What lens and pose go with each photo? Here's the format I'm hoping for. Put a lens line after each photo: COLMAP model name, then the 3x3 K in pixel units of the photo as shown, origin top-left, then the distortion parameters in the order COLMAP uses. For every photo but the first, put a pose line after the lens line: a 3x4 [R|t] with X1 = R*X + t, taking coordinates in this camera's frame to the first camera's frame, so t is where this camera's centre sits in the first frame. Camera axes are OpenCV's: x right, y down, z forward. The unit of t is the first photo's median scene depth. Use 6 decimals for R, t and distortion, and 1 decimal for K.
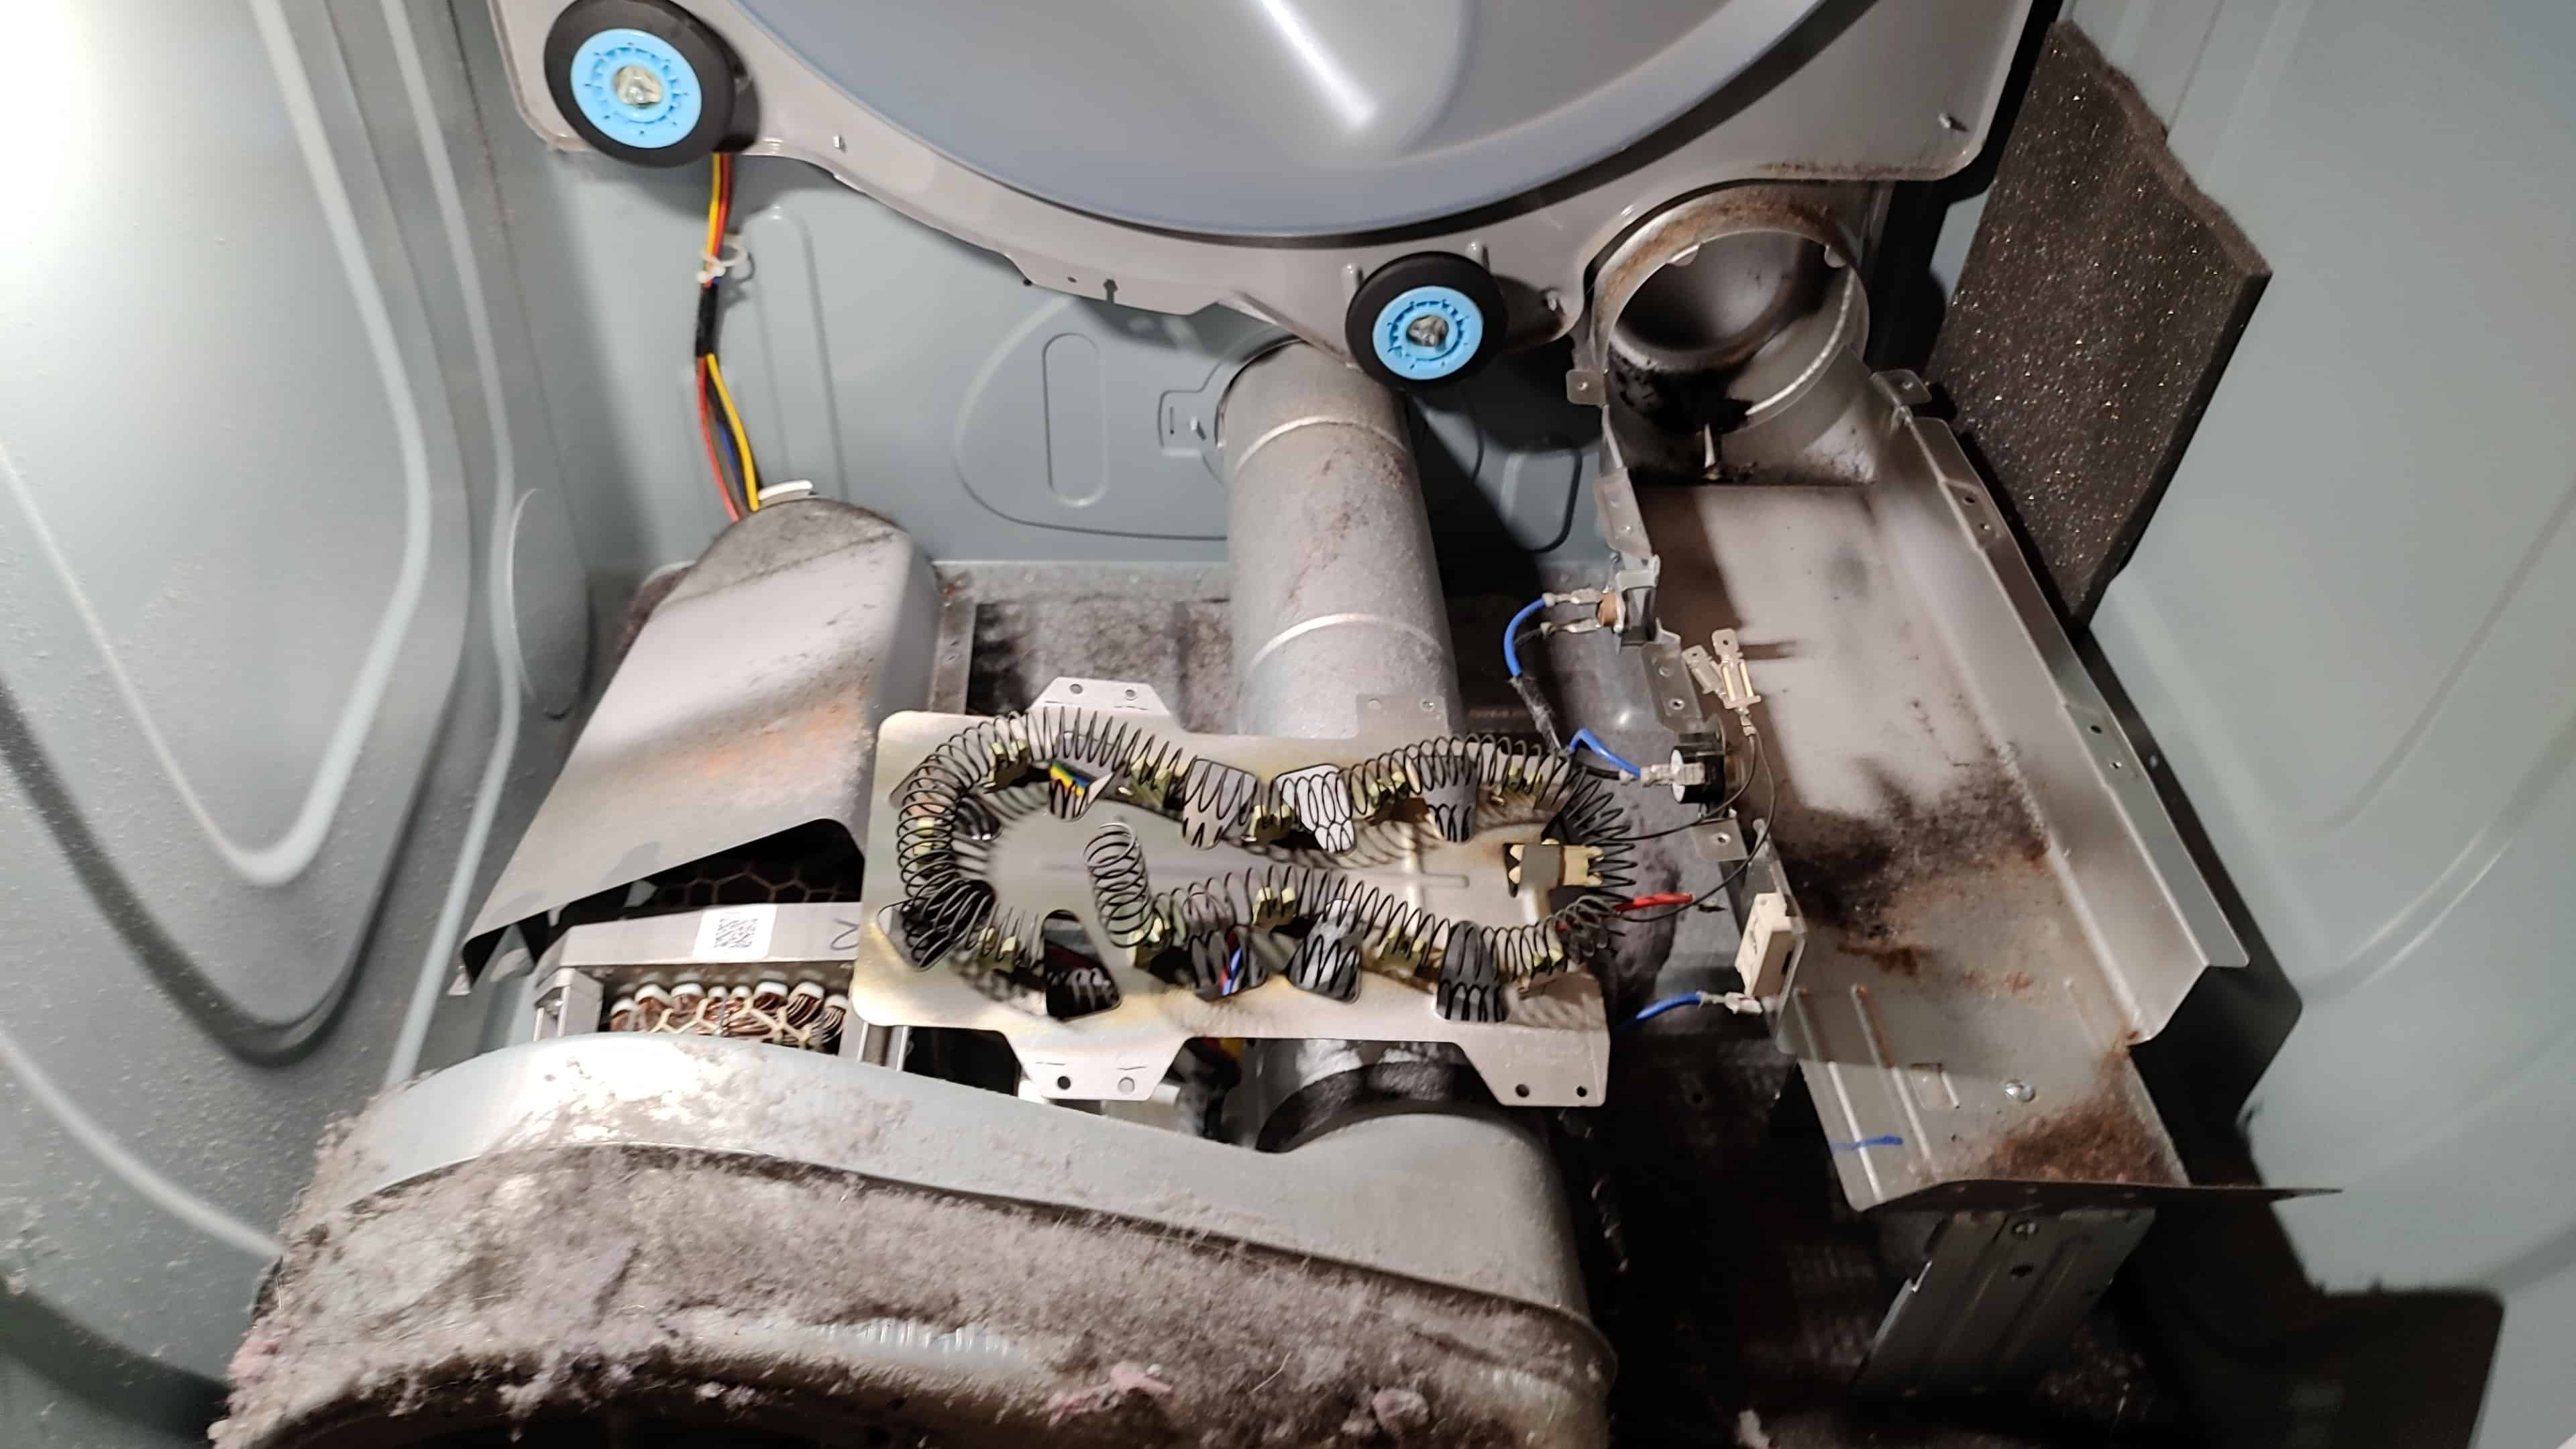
lens RADIAL K [[1851.9, 0, 1288.0], [0, 1851.9, 724.5], [0, 0, 1]] dist [0.000278, -0.004624]
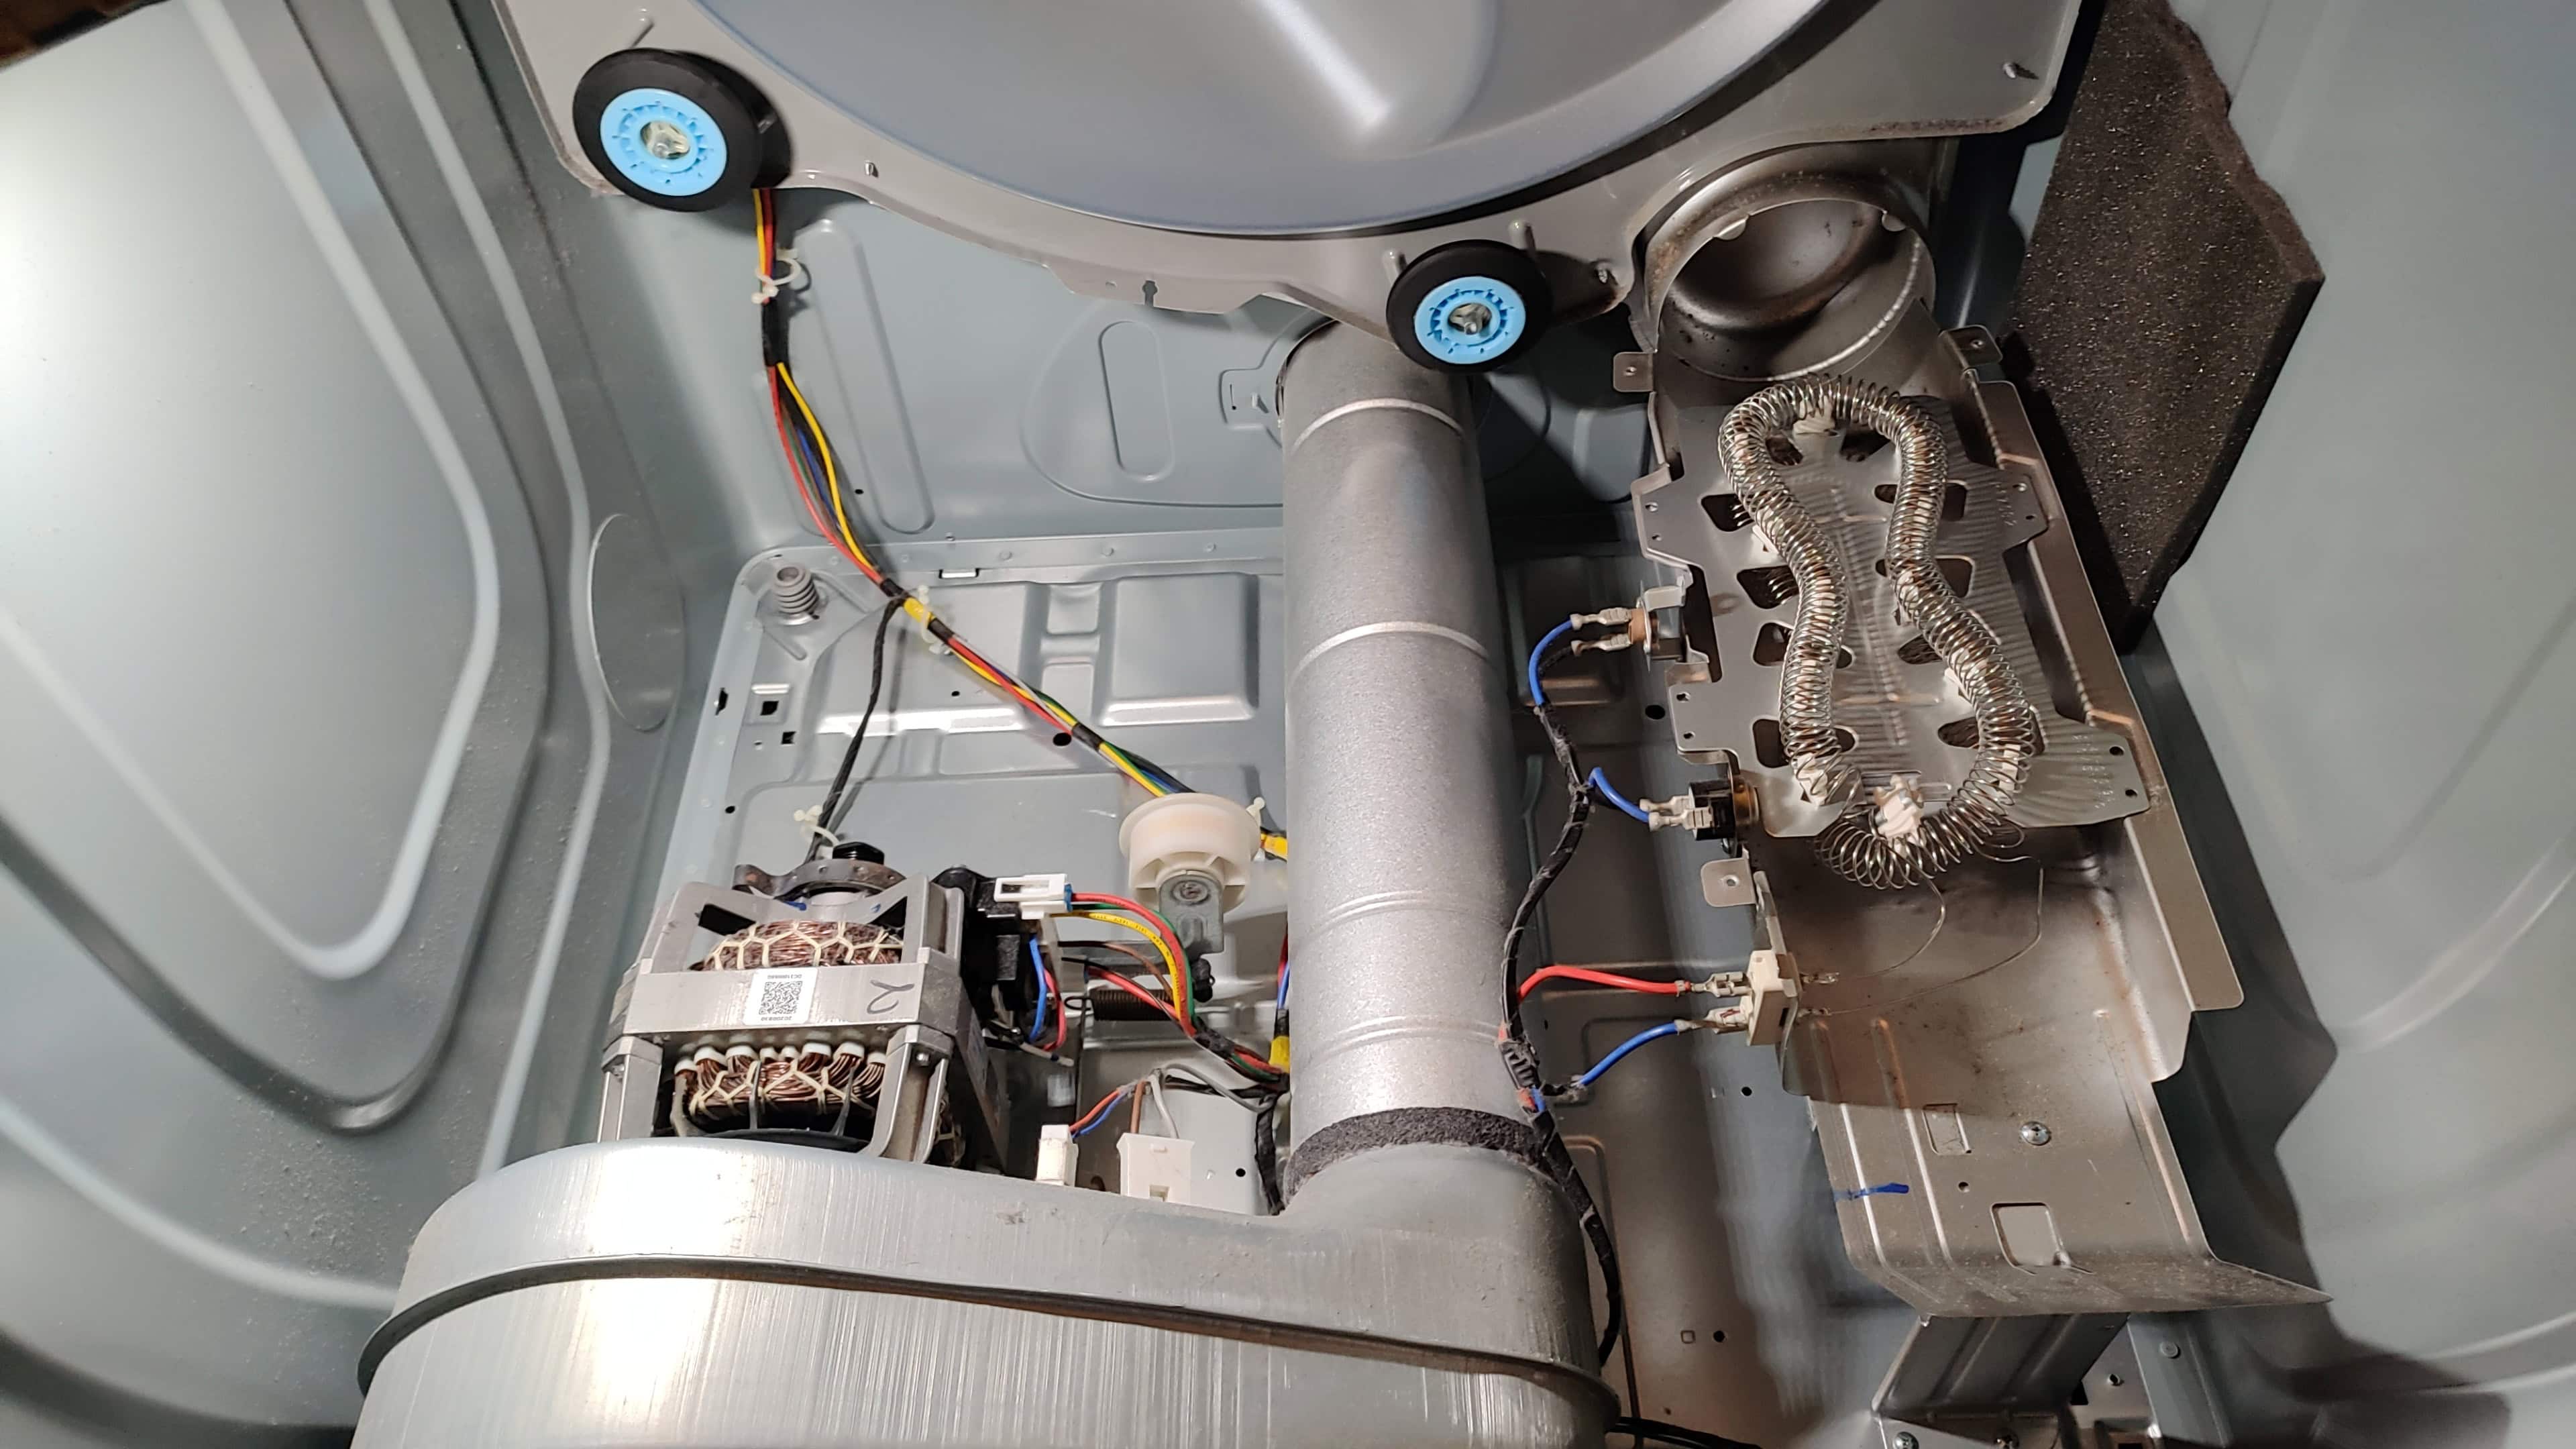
lens RADIAL K [[1851.9, 0, 1288.0], [0, 1851.9, 724.5], [0, 0, 1]] dist [0.000278, -0.004624]
pose [[0.993949, -0.026490, -0.106599, 0.114245], [0.037243, 0.994271, 0.100188, -0.145715], [0.103334, -0.103552, 0.989242, -0.006897]]
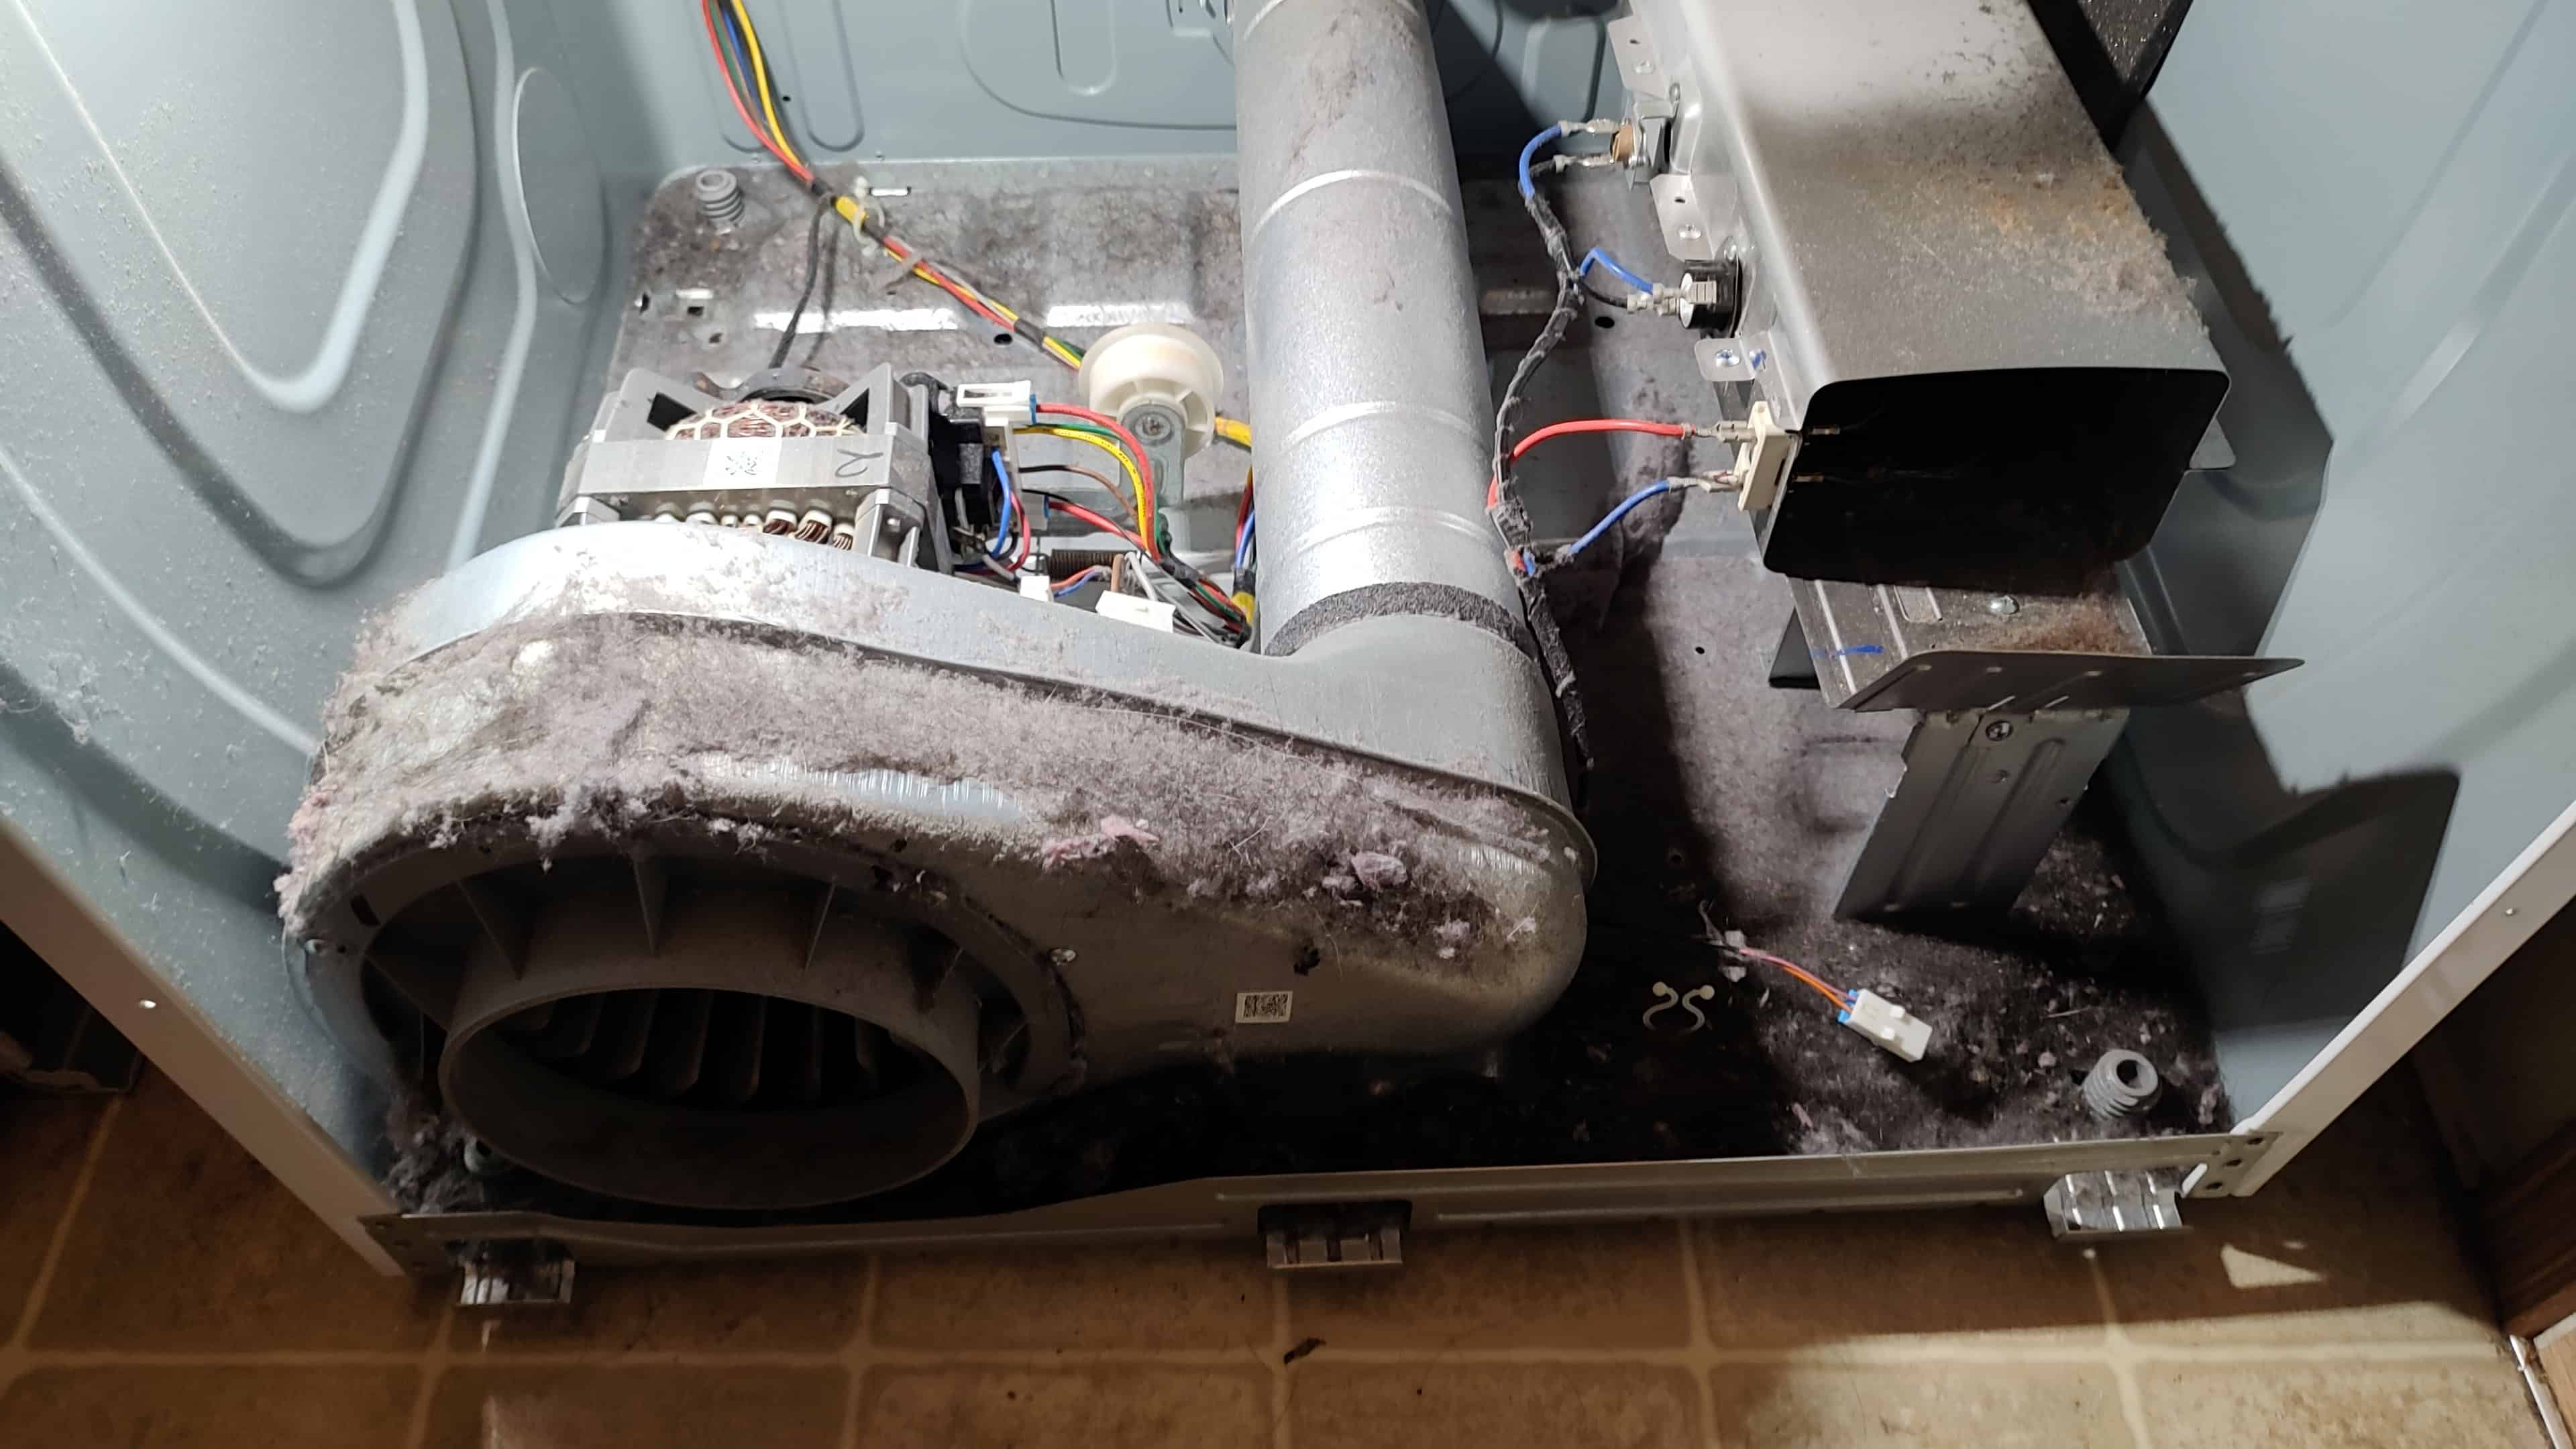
lens RADIAL K [[1852.1, 0, 1282.4], [0, 1852.1, 728.9], [0, 0, 1]] dist [0.000822, -0.009376]
pose [[0.999172, -0.010628, -0.039278, 0.041496], [0.016624, 0.987673, 0.155645, 0.108162], [0.037140, -0.156169, 0.987032, -0.028814]]
